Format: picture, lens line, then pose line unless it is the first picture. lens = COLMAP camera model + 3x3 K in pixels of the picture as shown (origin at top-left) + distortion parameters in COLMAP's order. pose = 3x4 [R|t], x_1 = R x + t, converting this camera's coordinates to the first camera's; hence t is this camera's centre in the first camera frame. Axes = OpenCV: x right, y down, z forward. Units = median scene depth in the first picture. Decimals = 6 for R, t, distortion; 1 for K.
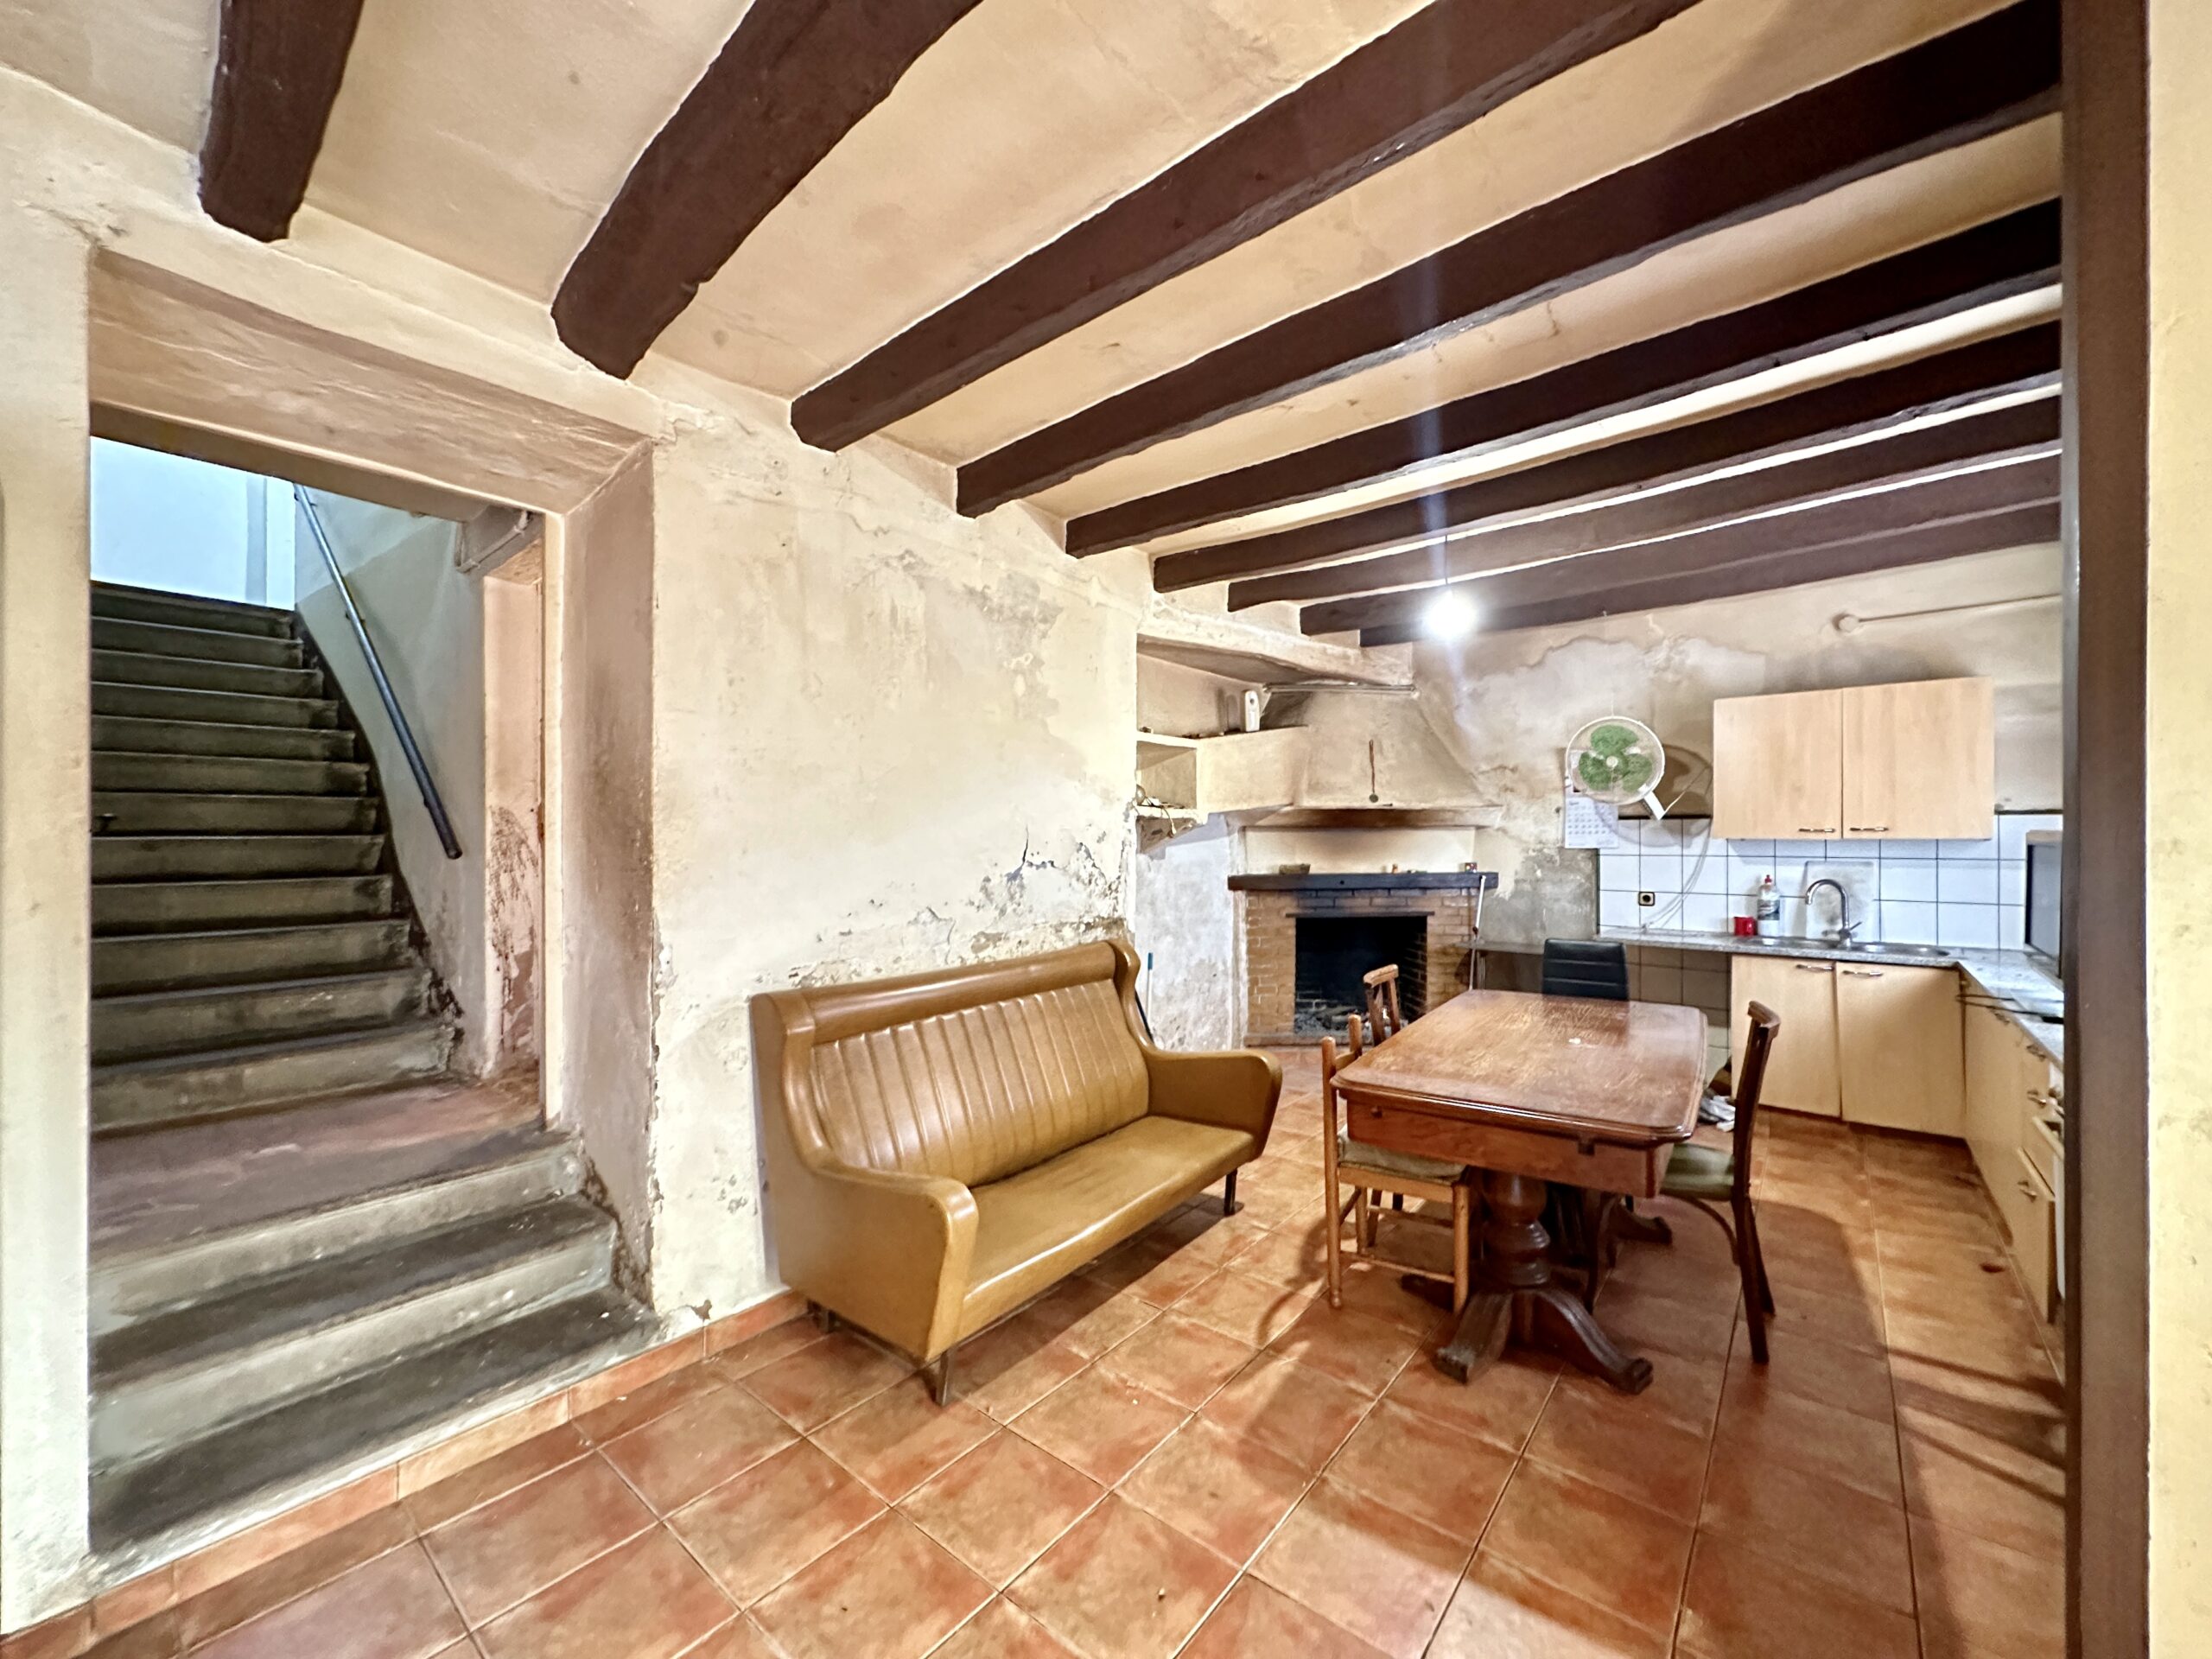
lens RADIAL K [[882.0, 0, 1106.3], [0, 882.0, 830.8], [0, 0, 1]] dist [-0.005183, 0.000459]
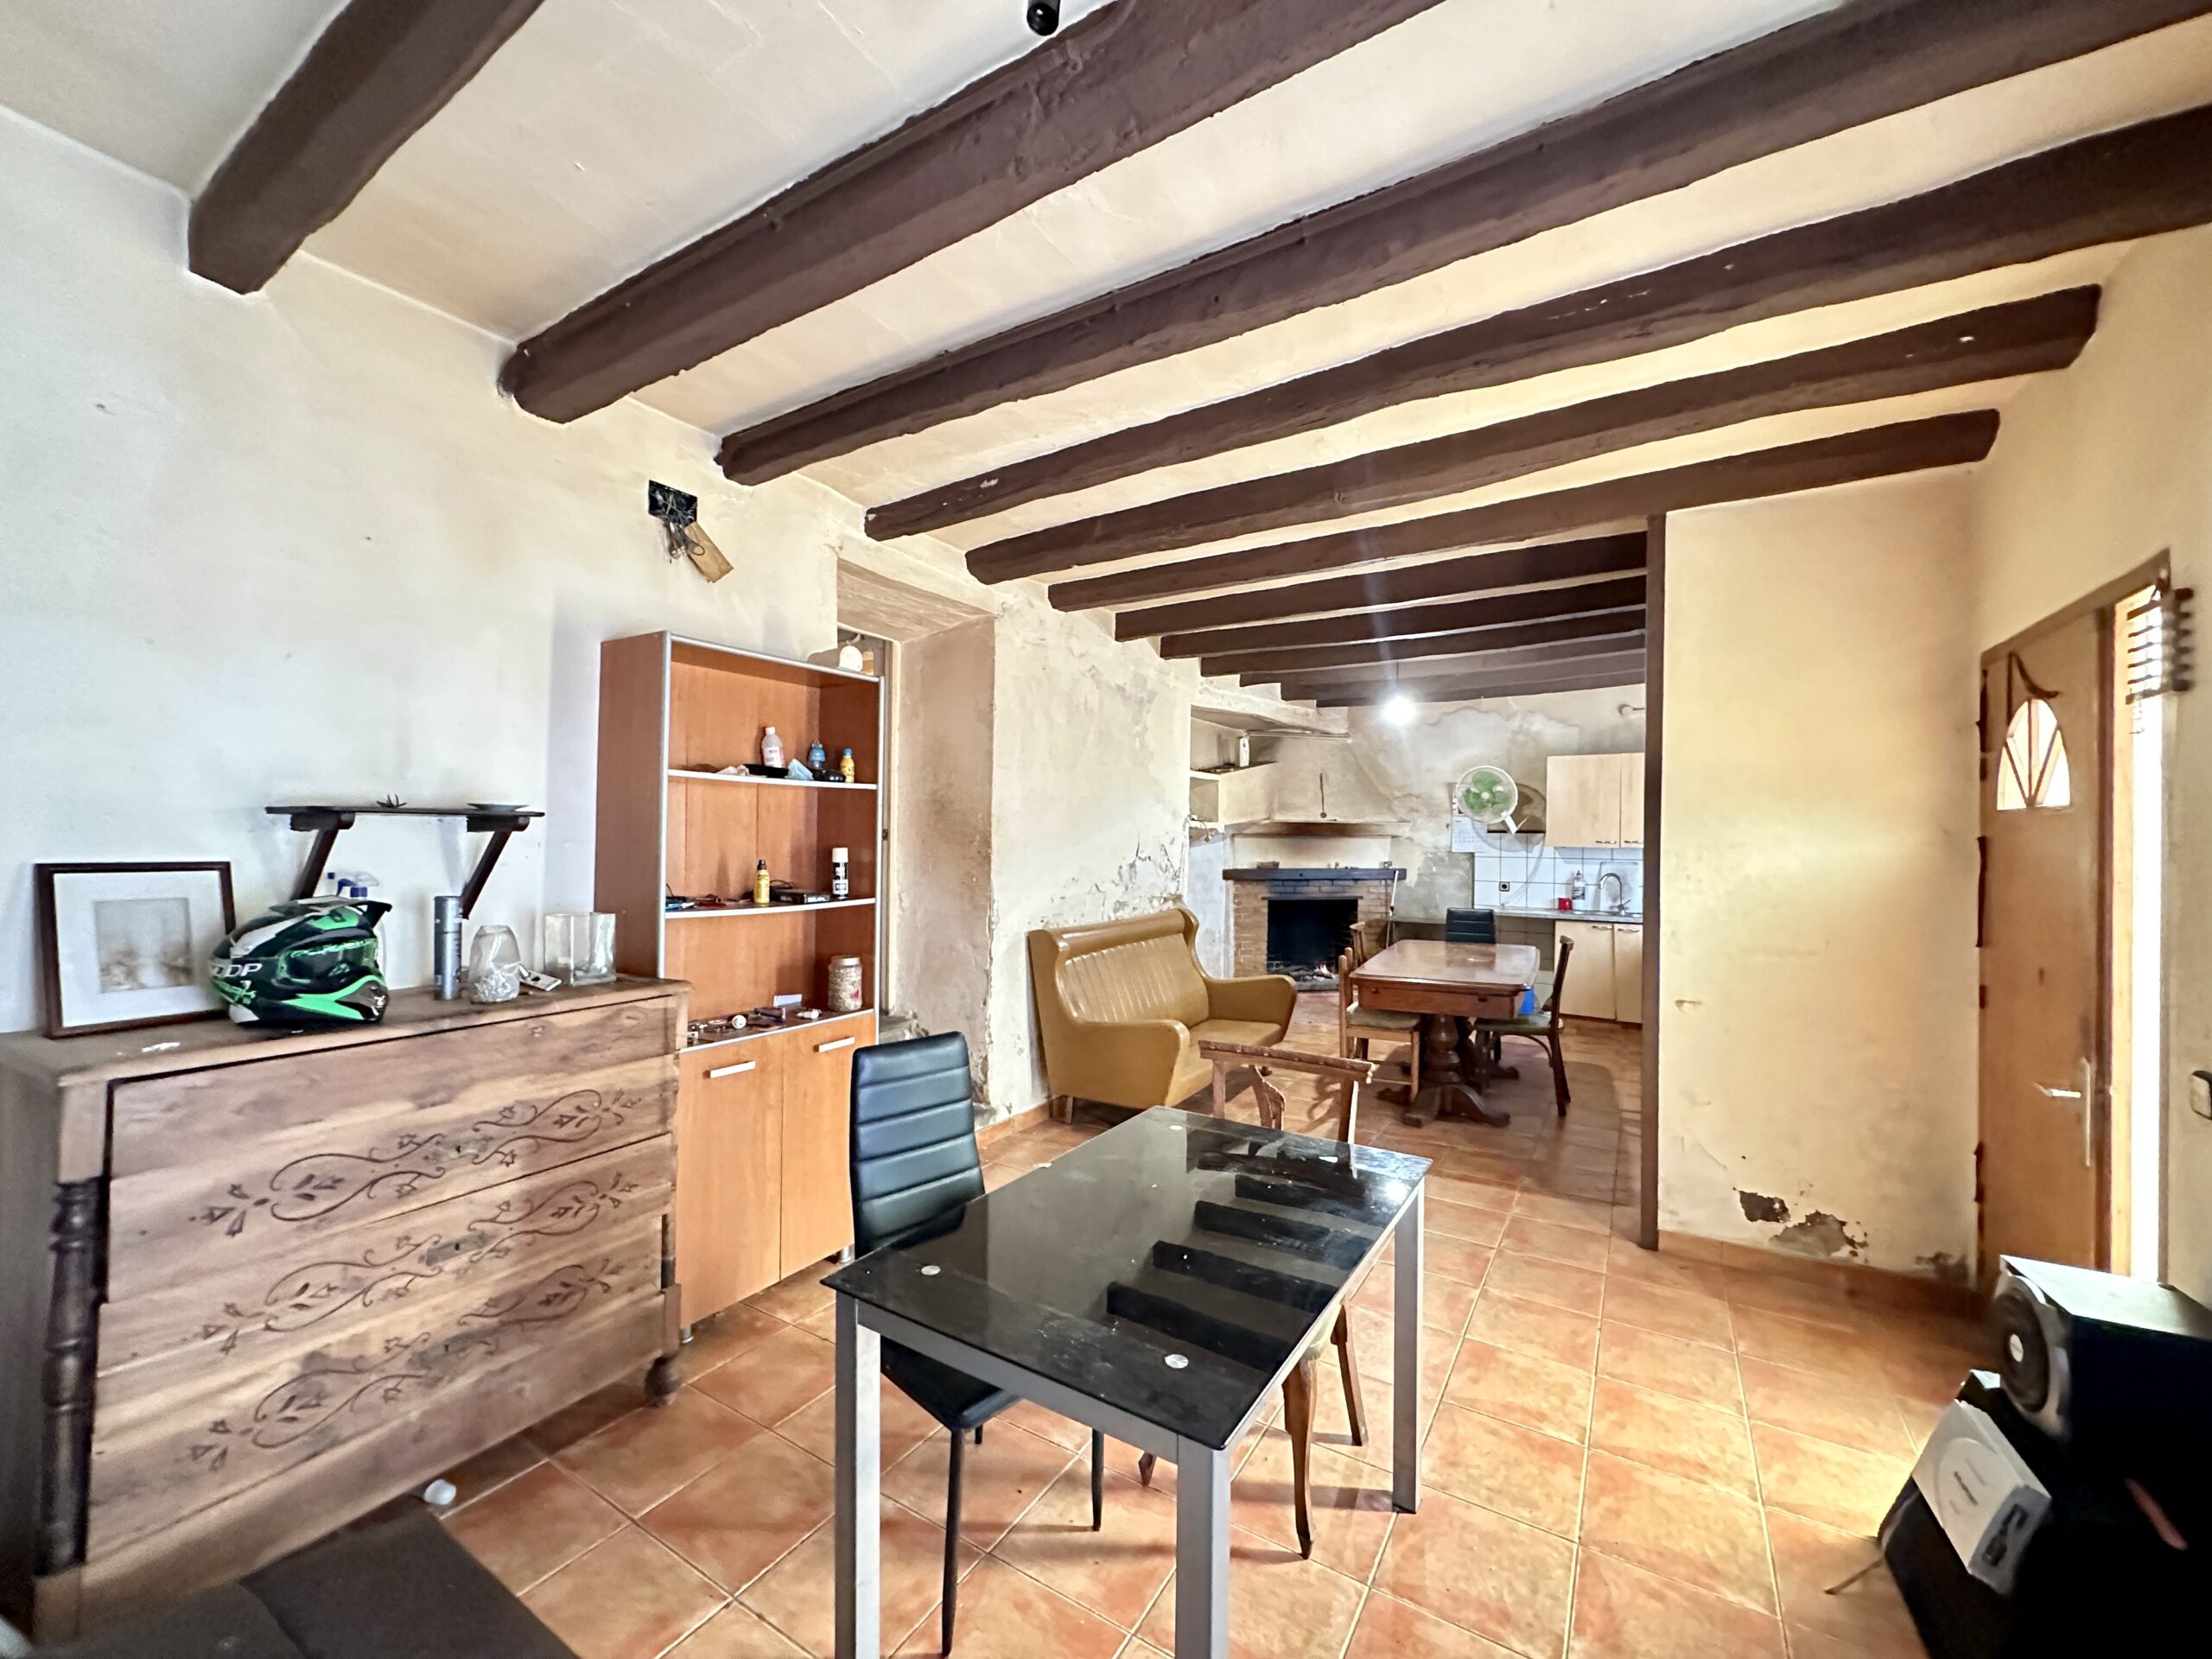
lens RADIAL K [[882.0, 0, 1103.6], [0, 882.0, 834.3], [0, 0, 1]] dist [-0.005183, 0.000459]
pose [[0.991119, 0.012683, 0.132369, -0.296184], [-0.012951, 0.999915, 0.001164, -0.004380], [-0.132343, -0.002868, 0.991200, -0.446544]]
